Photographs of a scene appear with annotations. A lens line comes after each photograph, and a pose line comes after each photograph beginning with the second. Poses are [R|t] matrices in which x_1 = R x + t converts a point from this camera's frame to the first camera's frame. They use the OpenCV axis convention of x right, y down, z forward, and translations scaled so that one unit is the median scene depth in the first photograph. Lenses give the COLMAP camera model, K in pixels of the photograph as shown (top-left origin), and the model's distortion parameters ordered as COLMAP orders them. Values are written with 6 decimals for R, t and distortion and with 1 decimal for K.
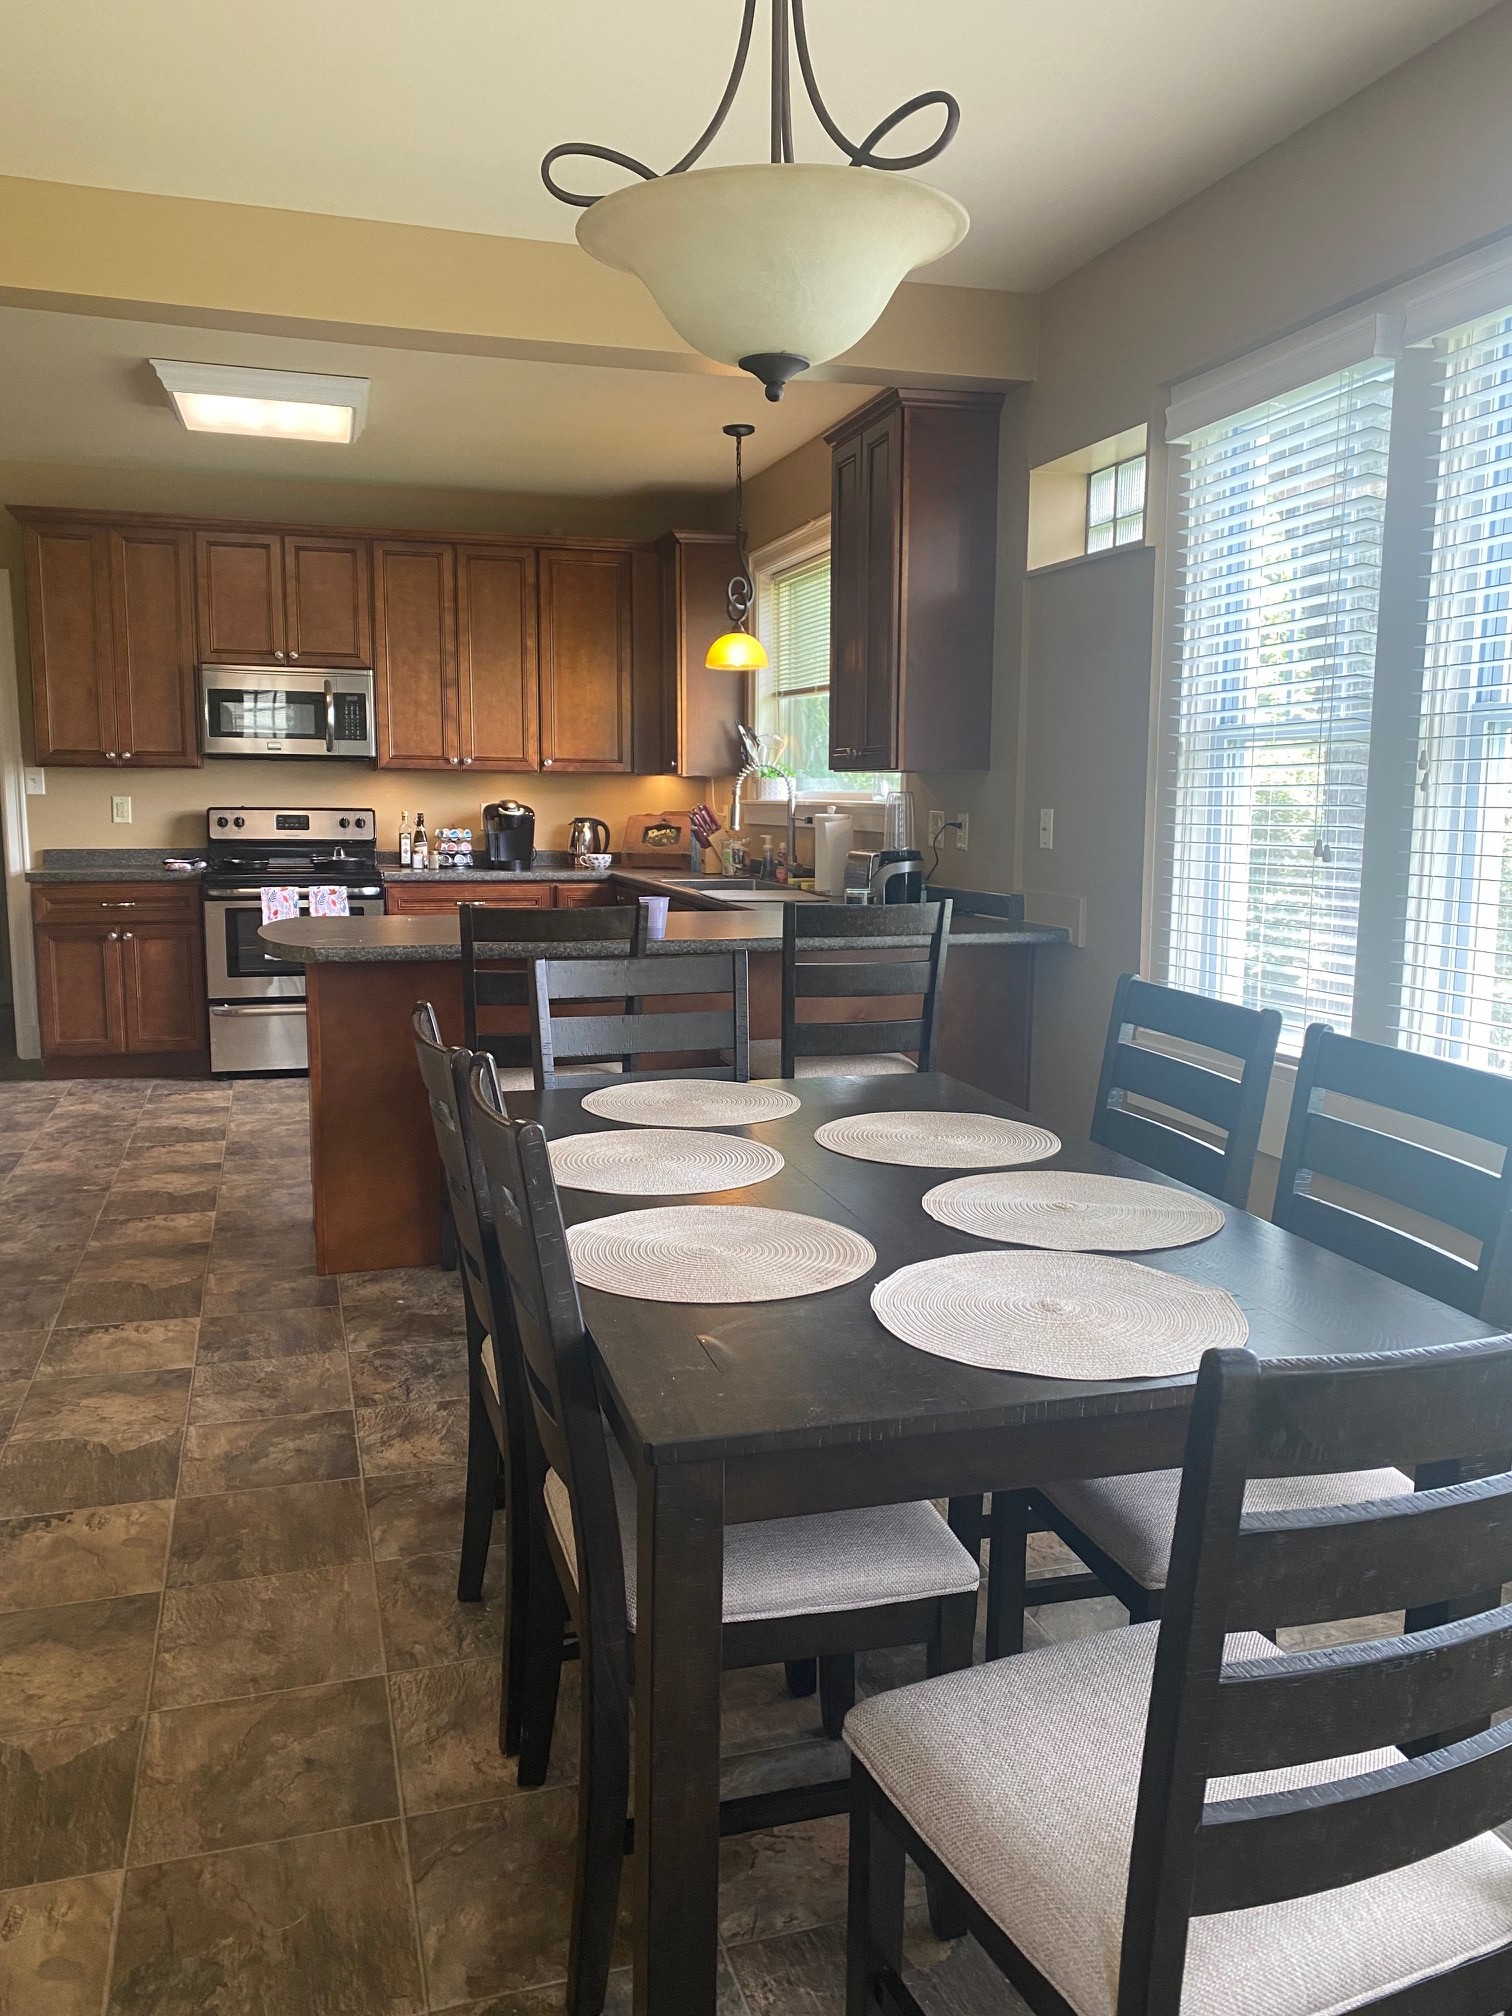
lens RADIAL K [[1548.4, 0, 789.5], [0, 1548.4, 1033.0], [0, 0, 1]] dist [0.046792, -0.142019]
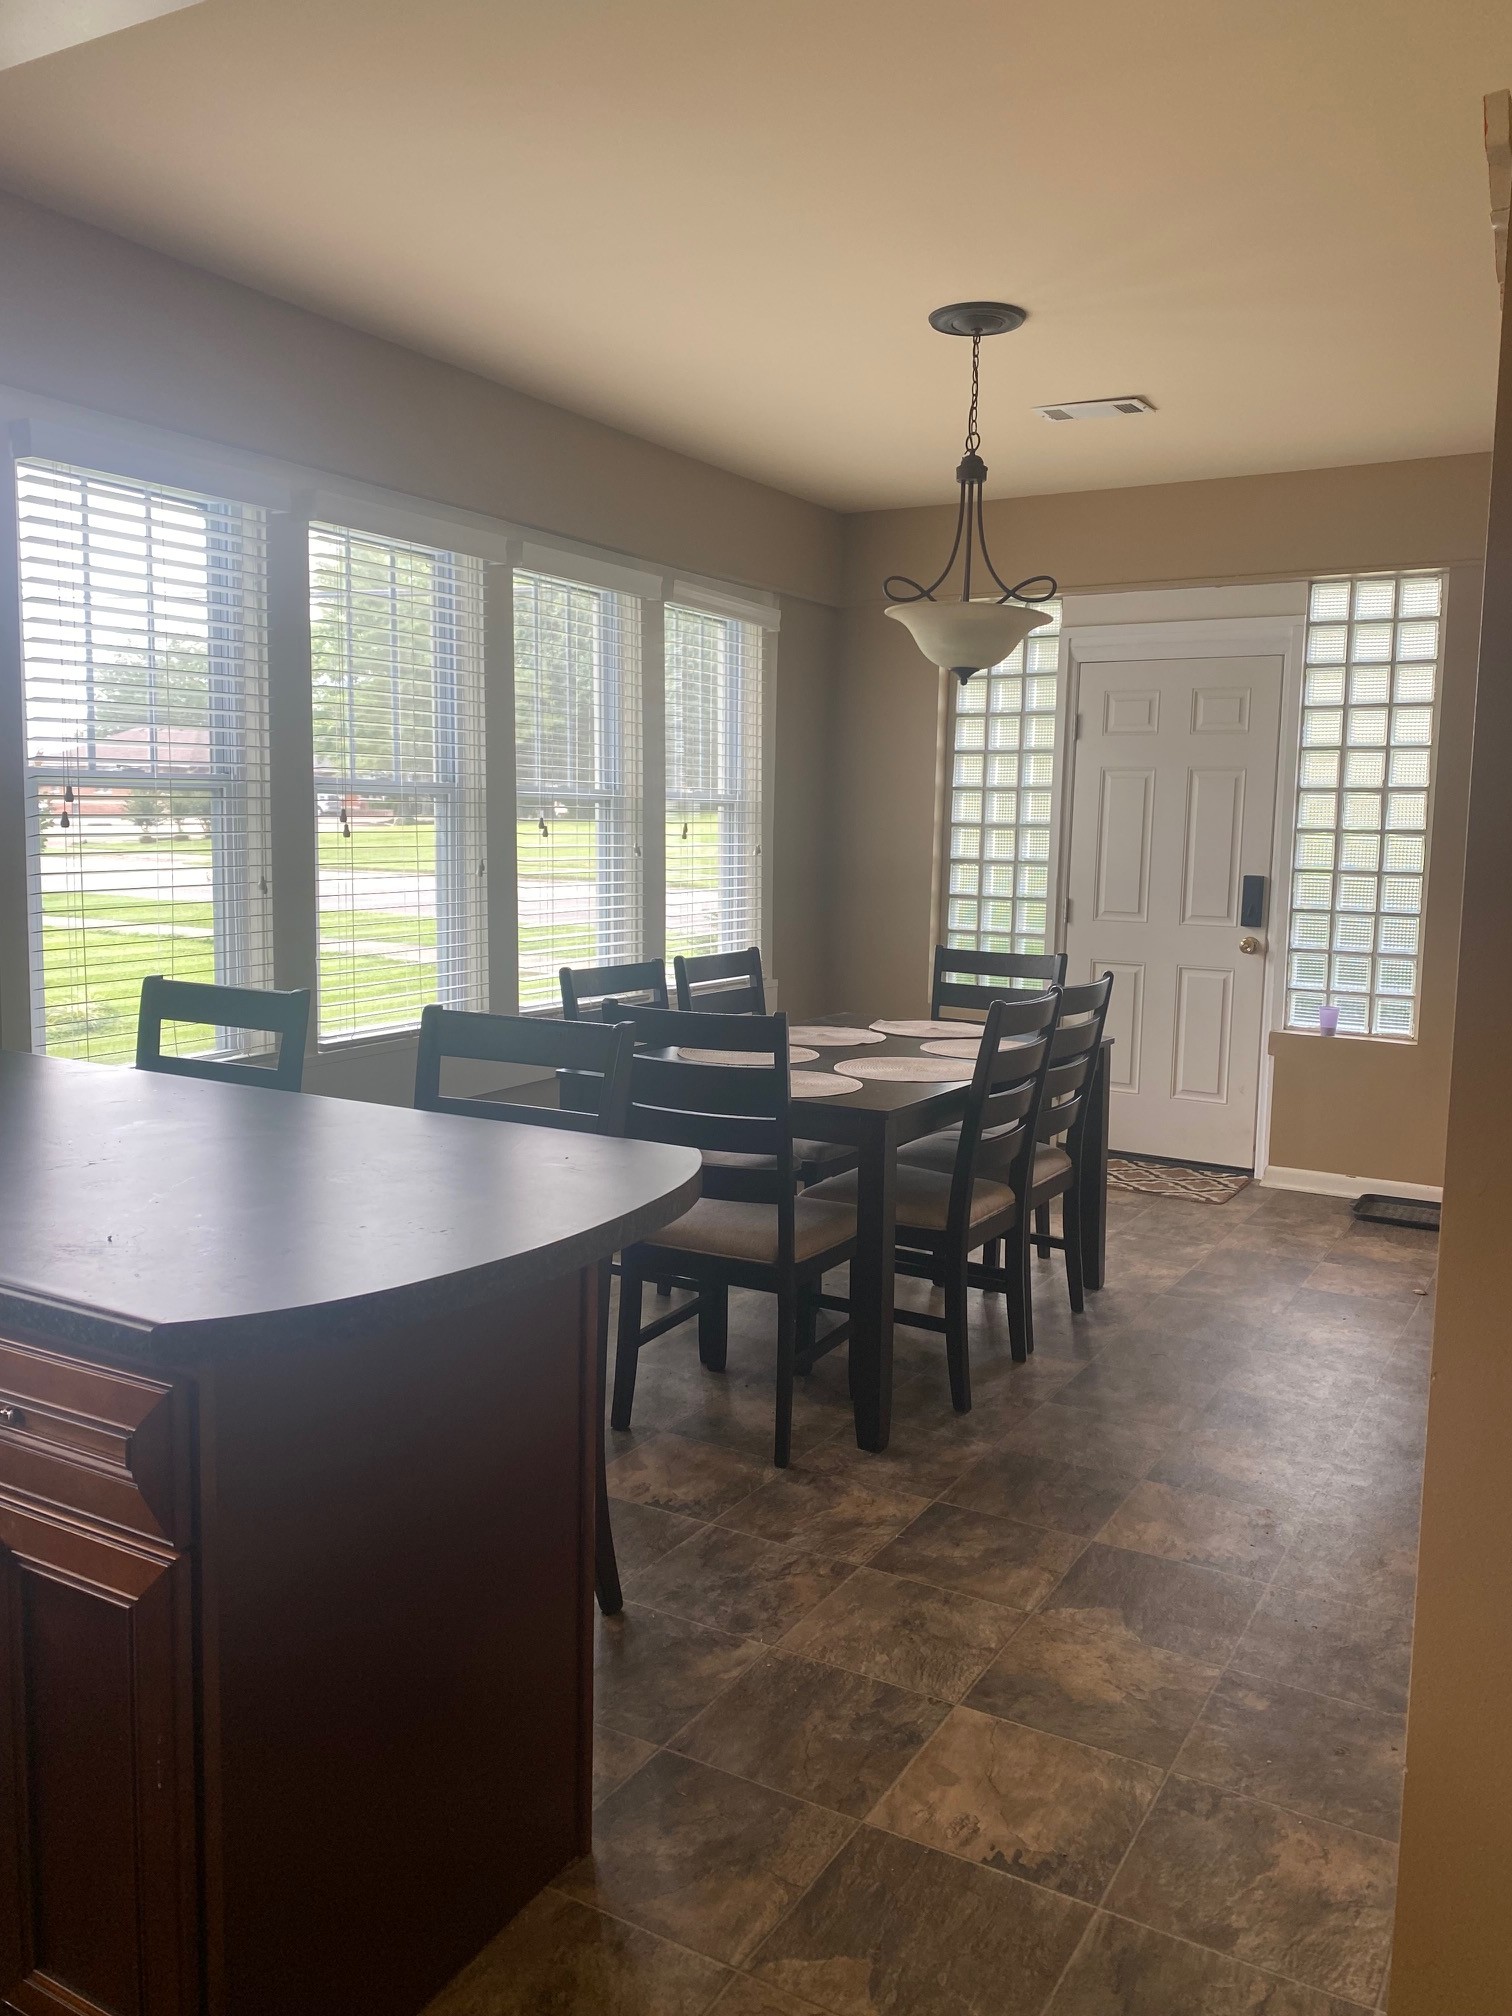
lens RADIAL K [[1515.1, 0, 759.6], [0, 1515.1, 1020.1], [0, 0, 1]] dist [0.028843, -0.026214]
pose [[-0.663466, -0.114817, 0.739344, -0.450152], [0.086939, 0.969632, 0.228596, -0.148387], [-0.743138, 0.215943, -0.633335, 0.867550]]
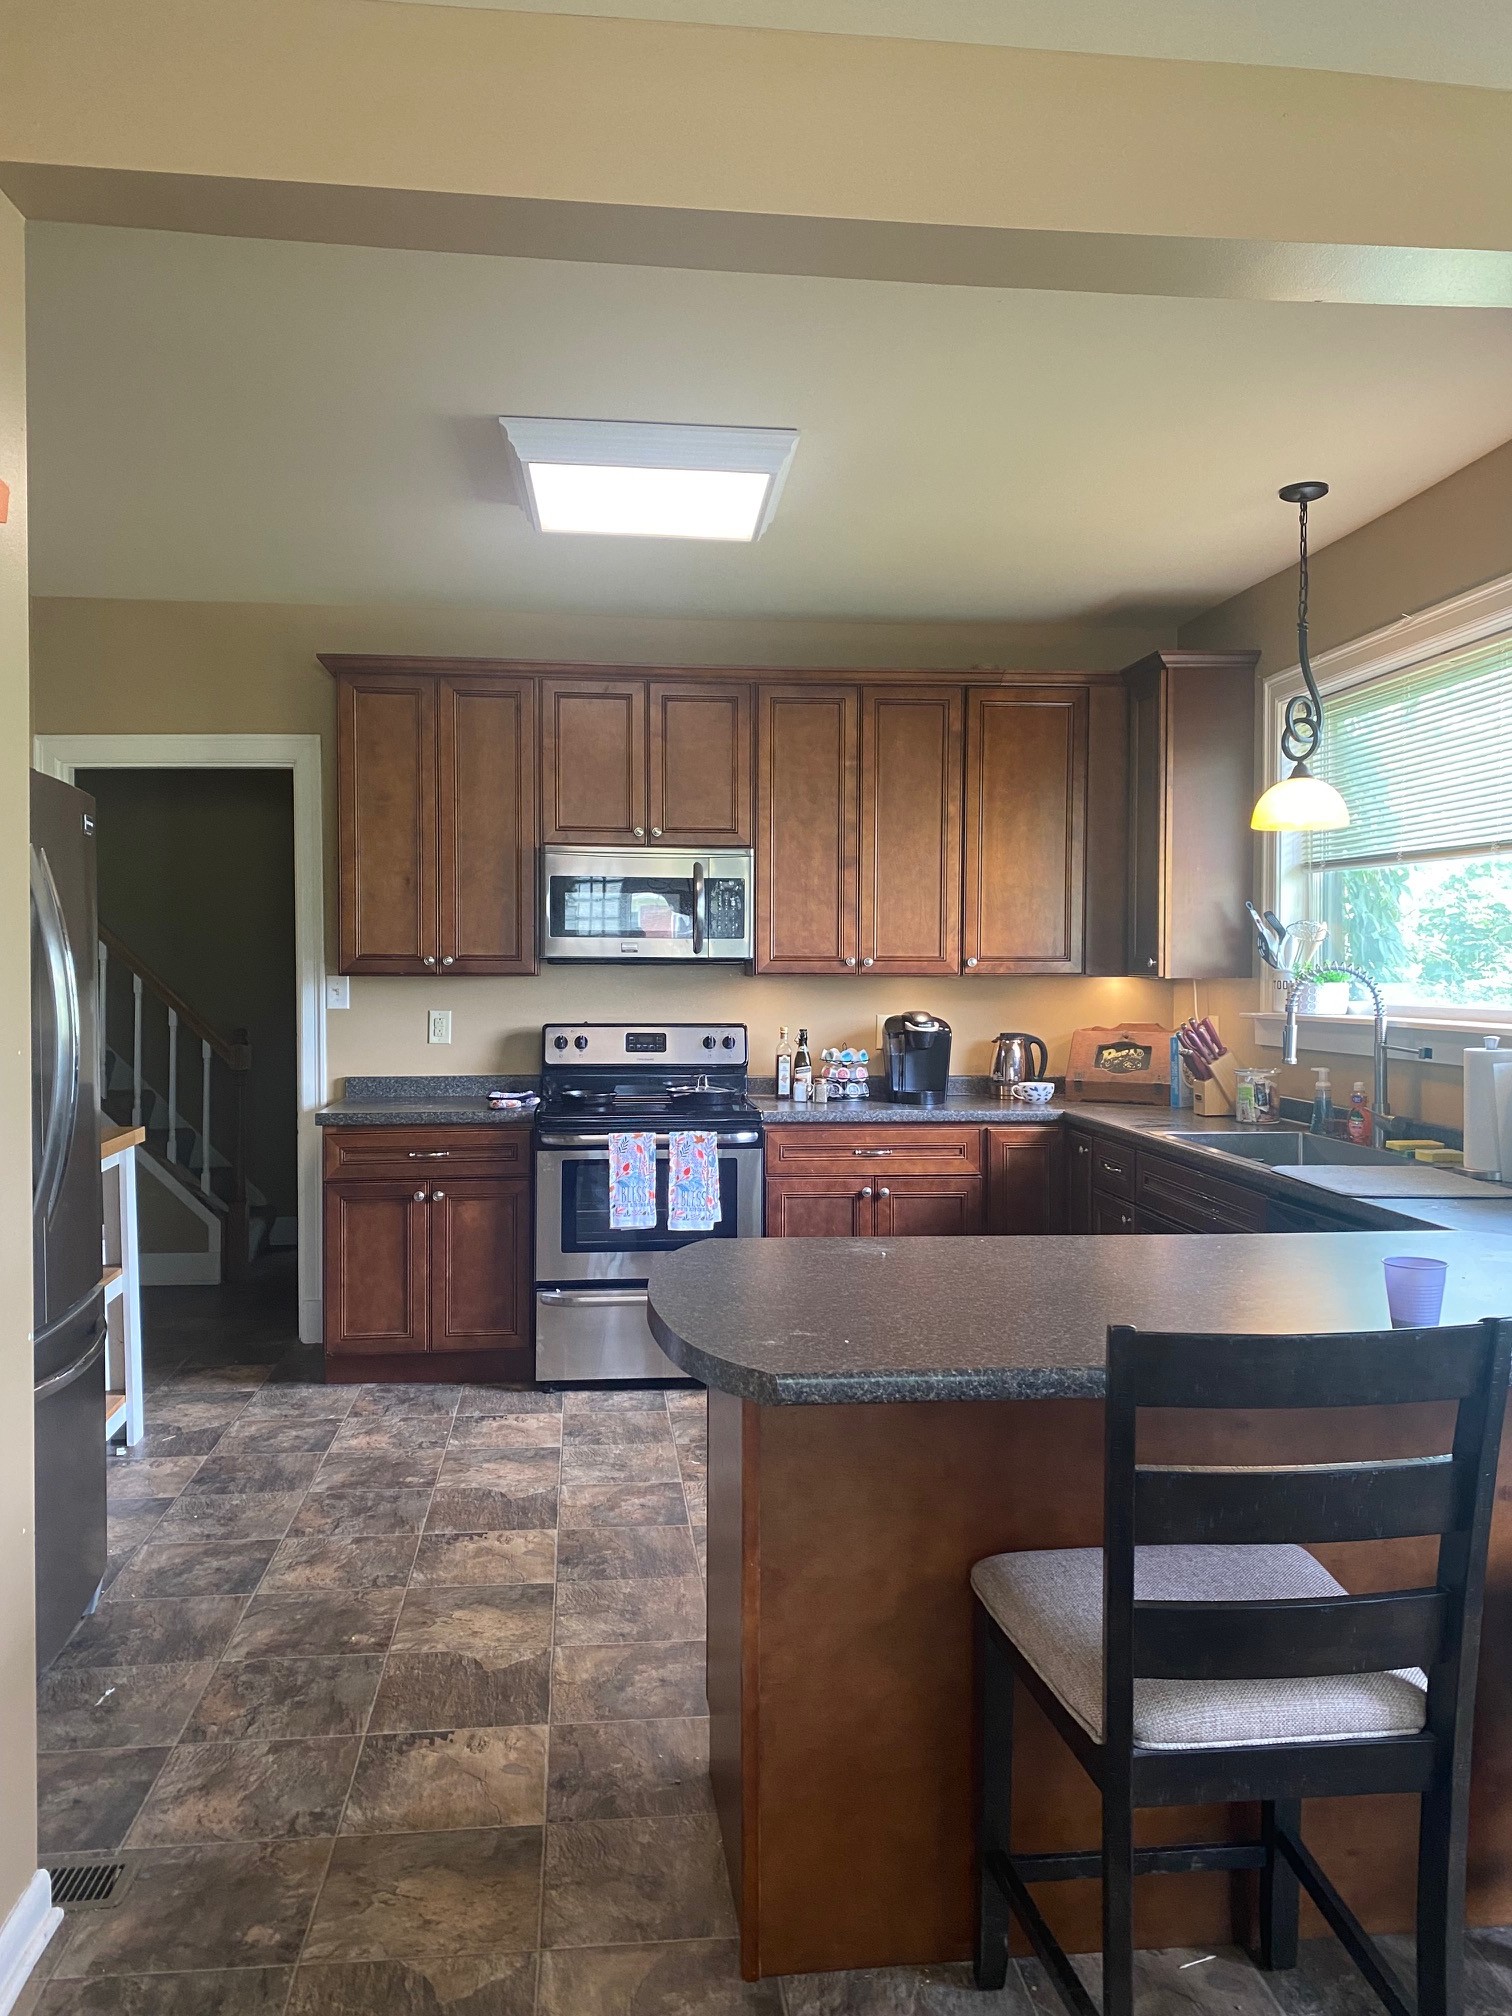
lens RADIAL K [[1524.3, 0, 756.0], [0, 1524.3, 1008.0], [0, 0, 1]] dist [0.061826, -0.072202]
pose [[0.980124, -0.002941, -0.198364, -0.118336], [-0.022141, 0.992022, -0.124109, -0.061377], [0.197146, 0.126034, 0.972239, 0.276184]]
